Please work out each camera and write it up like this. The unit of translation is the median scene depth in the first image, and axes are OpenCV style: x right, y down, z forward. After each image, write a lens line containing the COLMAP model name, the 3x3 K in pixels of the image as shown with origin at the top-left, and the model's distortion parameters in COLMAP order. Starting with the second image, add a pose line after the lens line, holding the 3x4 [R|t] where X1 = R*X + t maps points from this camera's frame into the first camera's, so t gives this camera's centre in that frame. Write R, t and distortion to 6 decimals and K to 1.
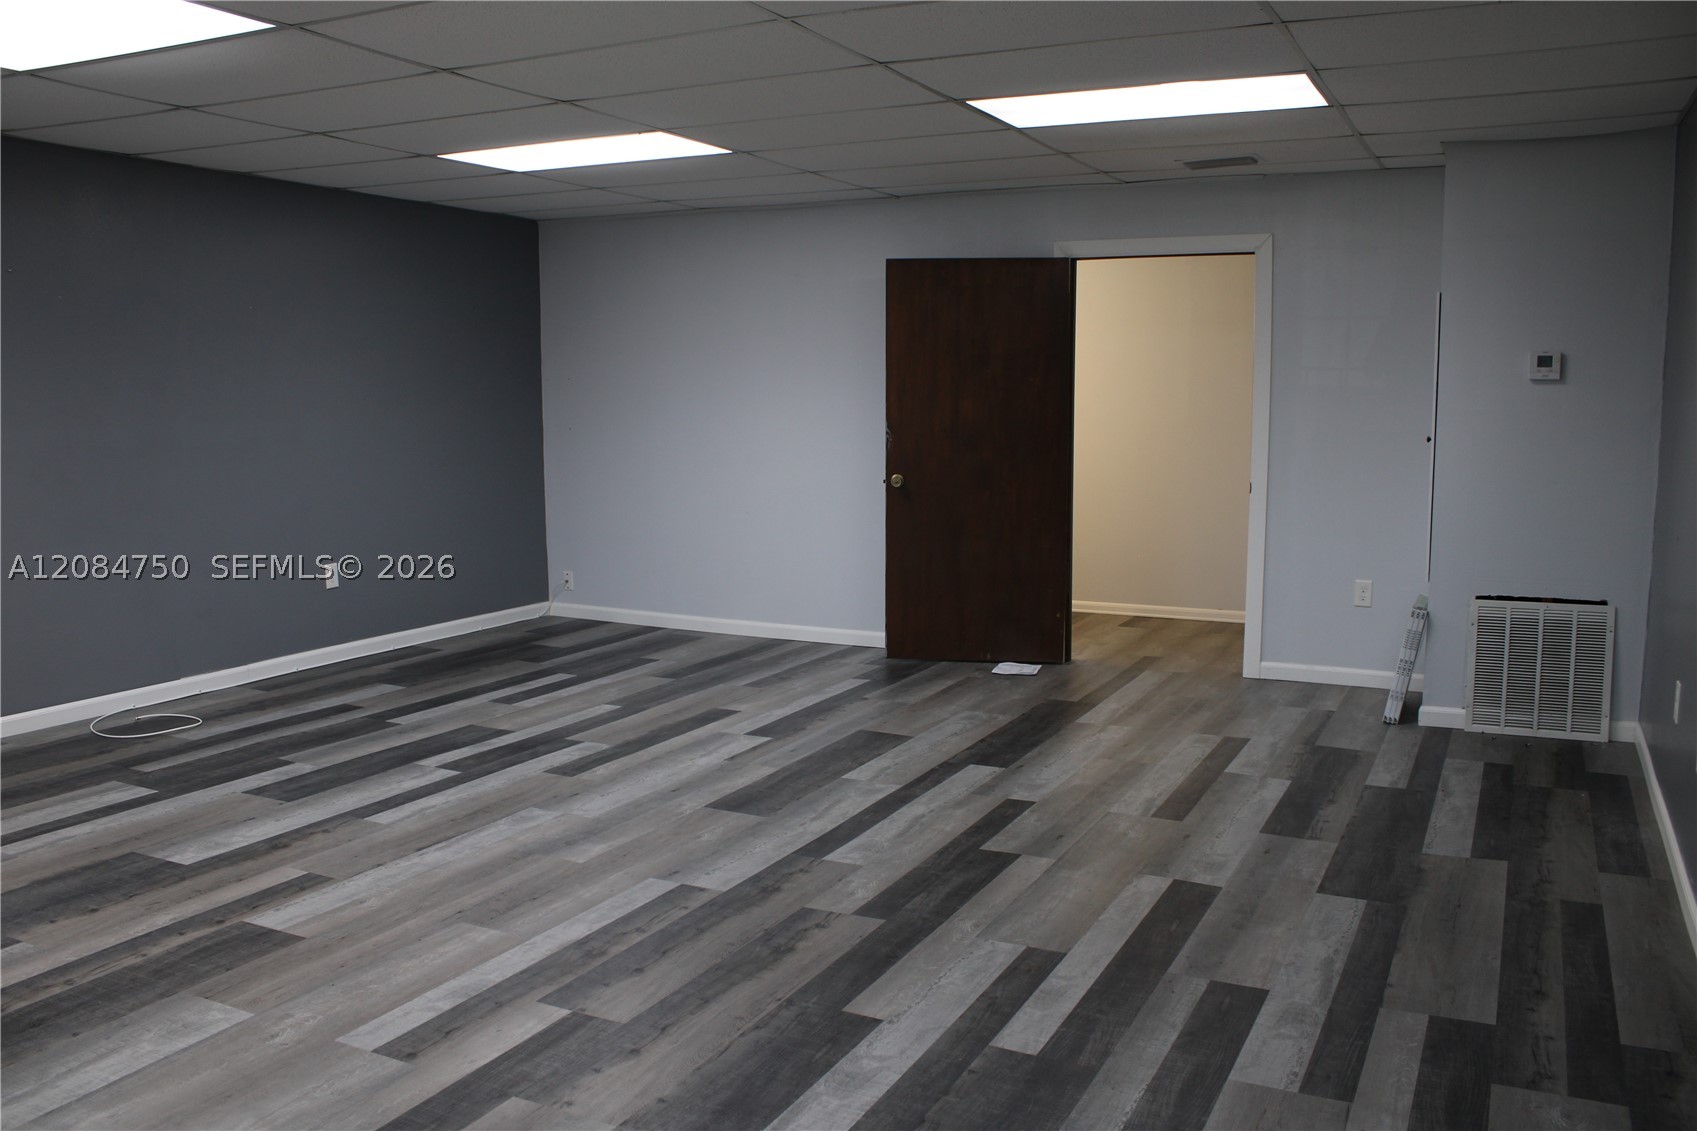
lens RADIAL K [[1406.8, 0, 850.3], [0, 1406.8, 558.8], [0, 0, 1]] dist [-0.086436, 0.034232]
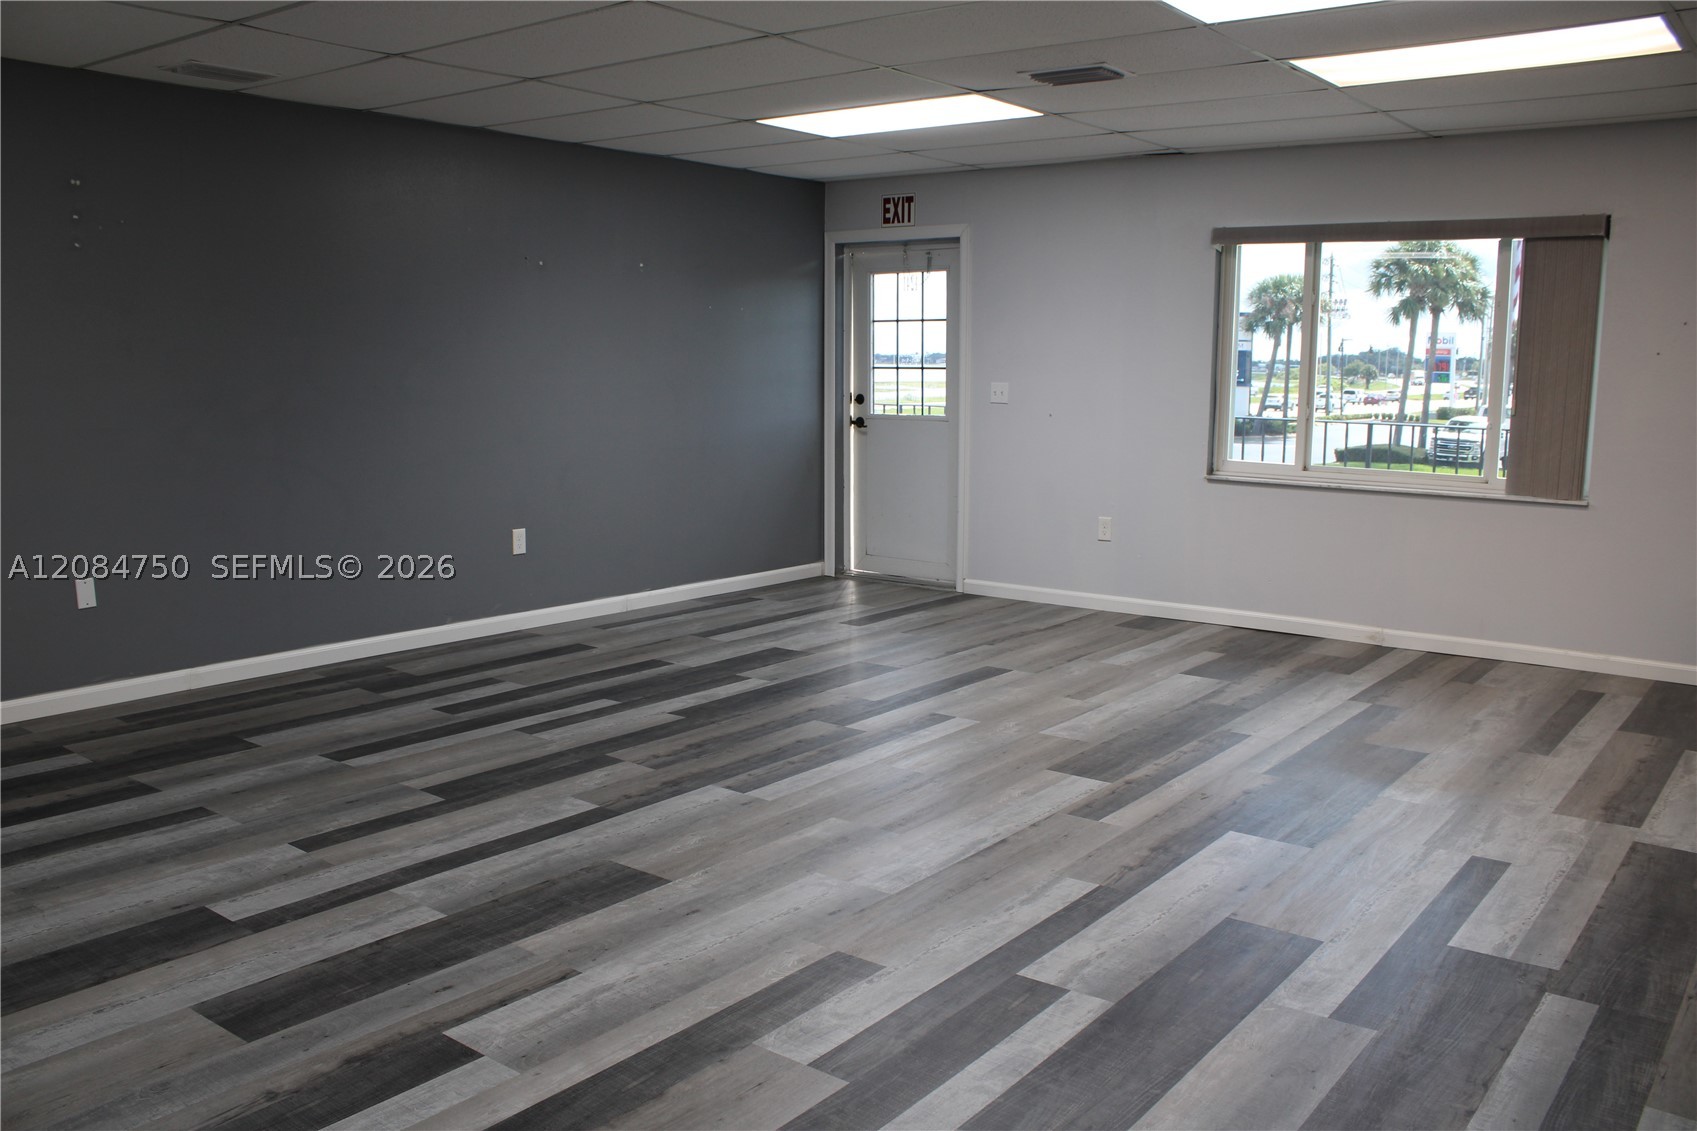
lens RADIAL K [[1406.8, 0, 849.4], [0, 1406.8, 570.2], [0, 0, 1]] dist [-0.086436, 0.034232]
pose [[-0.980201, -0.036745, 0.194564, -0.399611], [0.016731, 0.963746, 0.266296, -0.224019], [-0.197296, 0.264279, -0.944050, 1.928233]]
